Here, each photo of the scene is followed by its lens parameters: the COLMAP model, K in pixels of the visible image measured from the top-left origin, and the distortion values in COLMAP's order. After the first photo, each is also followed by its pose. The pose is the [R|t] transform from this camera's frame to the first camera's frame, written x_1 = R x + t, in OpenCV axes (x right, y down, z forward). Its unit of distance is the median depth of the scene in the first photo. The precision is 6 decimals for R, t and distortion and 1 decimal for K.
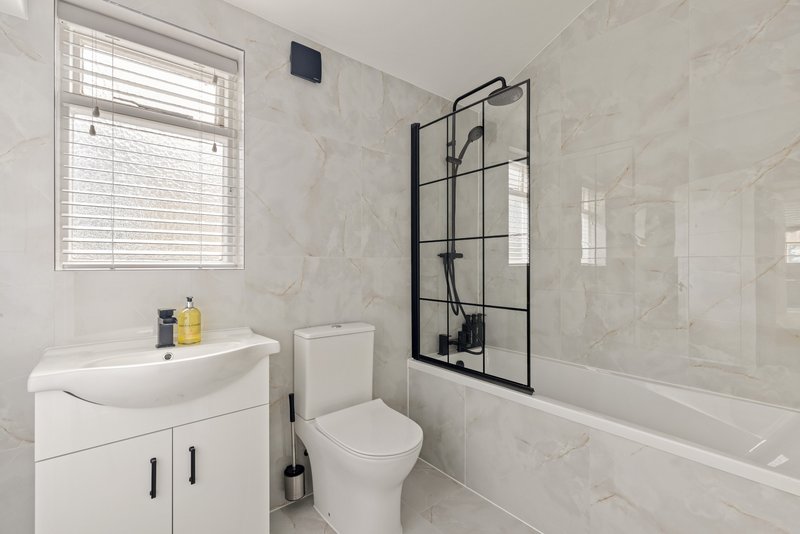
lens RADIAL K [[360.6, 0, 399.9], [0, 360.6, 269.0], [0, 0, 1]] dist [0.001408, -0.000027]
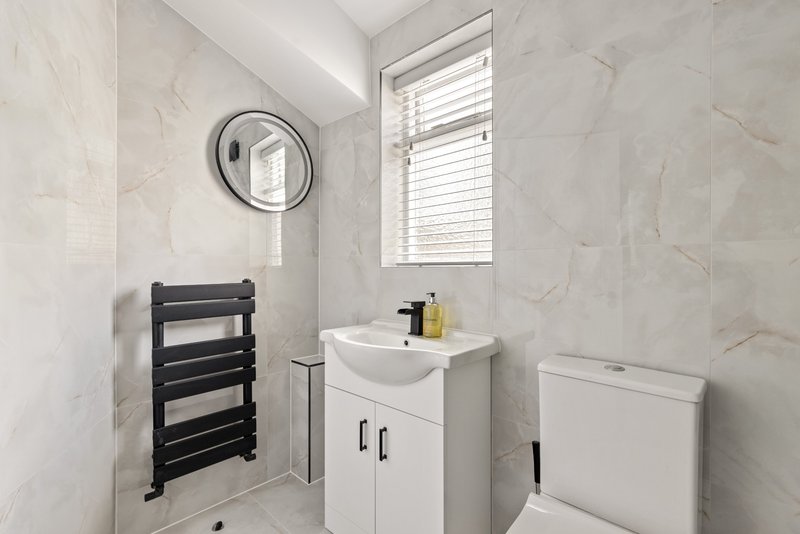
lens RADIAL K [[360.6, 0, 399.9], [0, 360.6, 269.0], [0, 0, 1]] dist [0.001408, -0.000027]
pose [[0.127839, 0.005578, -0.991779, 0.340912], [-0.005008, 0.999975, 0.004979, 0.003225], [0.991782, 0.004331, 0.127864, 0.595401]]
